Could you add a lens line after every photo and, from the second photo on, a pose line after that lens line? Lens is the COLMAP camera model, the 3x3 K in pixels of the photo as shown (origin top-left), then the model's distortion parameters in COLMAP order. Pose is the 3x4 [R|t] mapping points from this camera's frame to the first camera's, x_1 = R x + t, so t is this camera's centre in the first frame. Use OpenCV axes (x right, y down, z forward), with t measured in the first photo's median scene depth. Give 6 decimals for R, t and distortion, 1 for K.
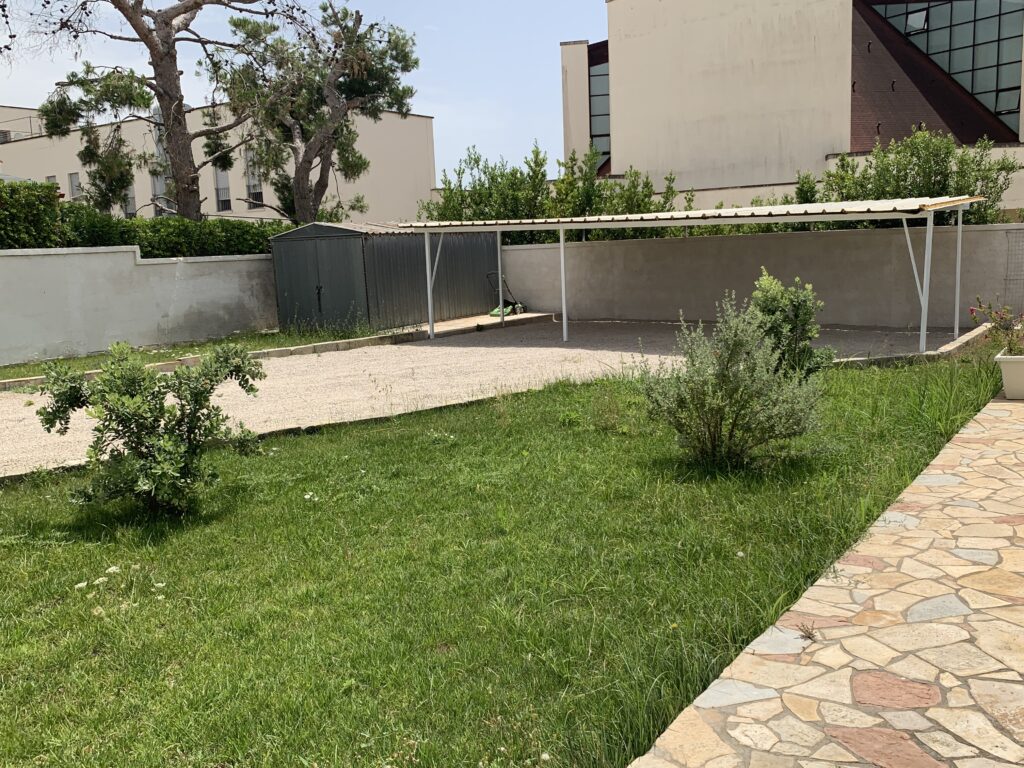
lens RADIAL K [[929.5, 0, 519.8], [0, 929.5, 381.9], [0, 0, 1]] dist [0.013010, 0.005360]
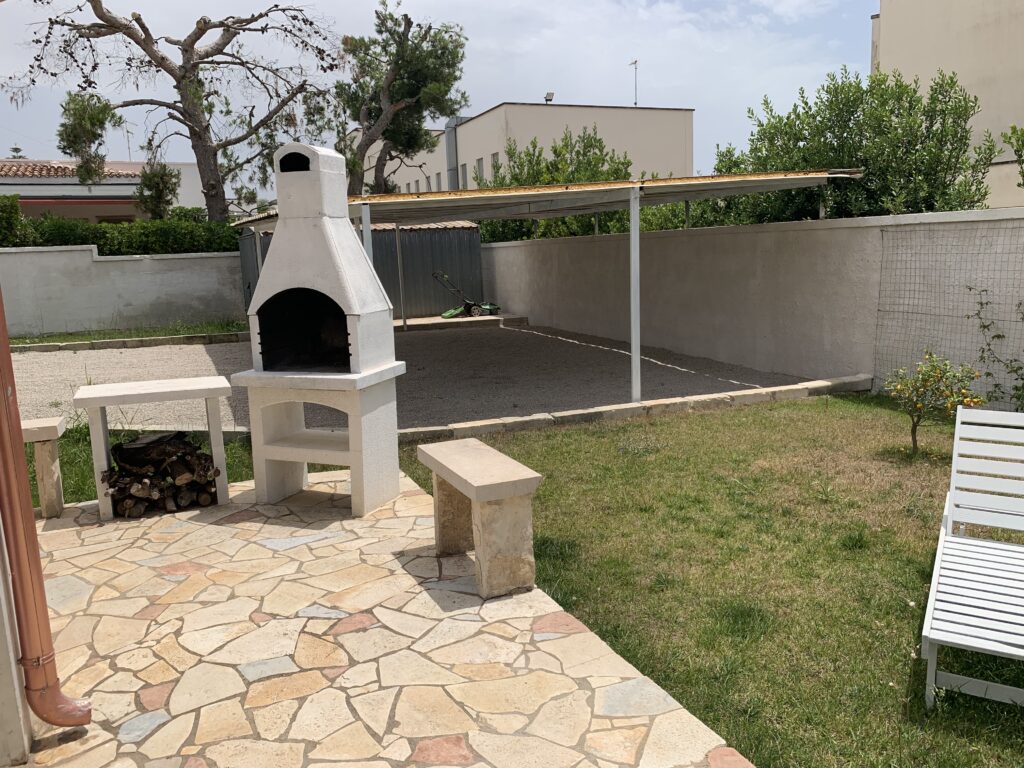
lens RADIAL K [[784.1, 0, 521.1], [0, 784.1, 375.7], [0, 0, 1]] dist [0.022814, -0.037529]
pose [[0.839924, 0.093802, -0.534537, 0.534272], [-0.075323, 0.995566, 0.056349, -0.070490], [0.537452, -0.007066, 0.843265, 0.404344]]
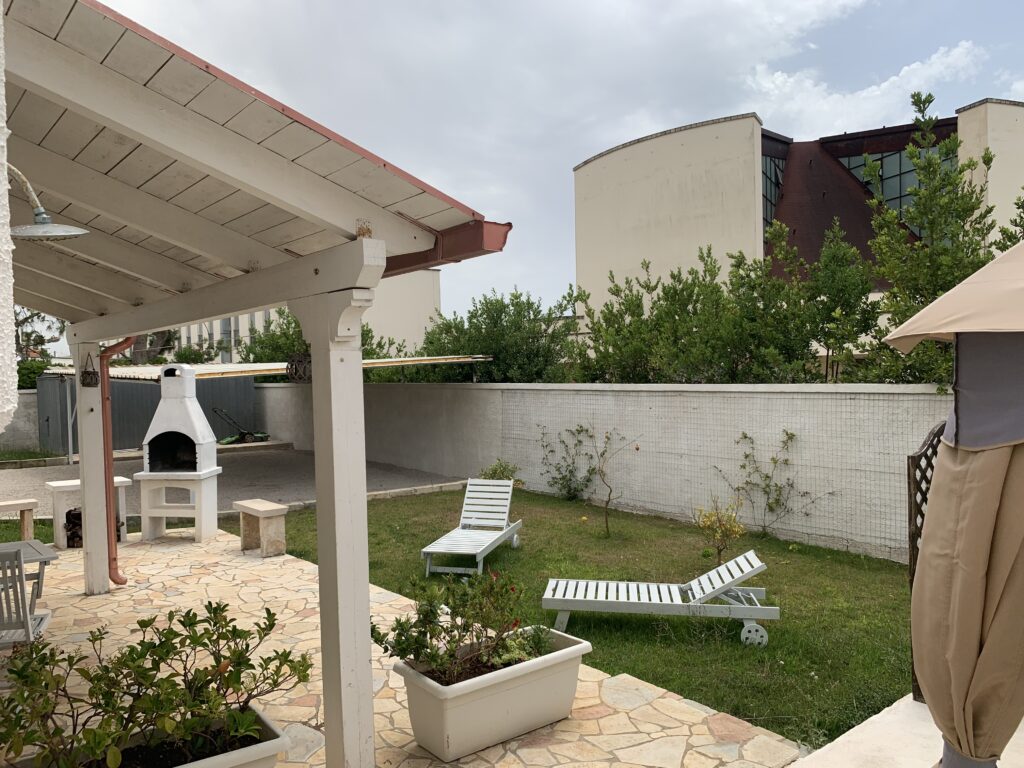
lens RADIAL K [[784.1, 0, 513.9], [0, 784.1, 390.7], [0, 0, 1]] dist [0.022814, -0.037529]
pose [[0.955578, 0.025943, -0.293594, 0.695692], [-0.057724, 0.993301, -0.100104, -0.066955], [0.289030, 0.112605, 0.950674, 0.163567]]
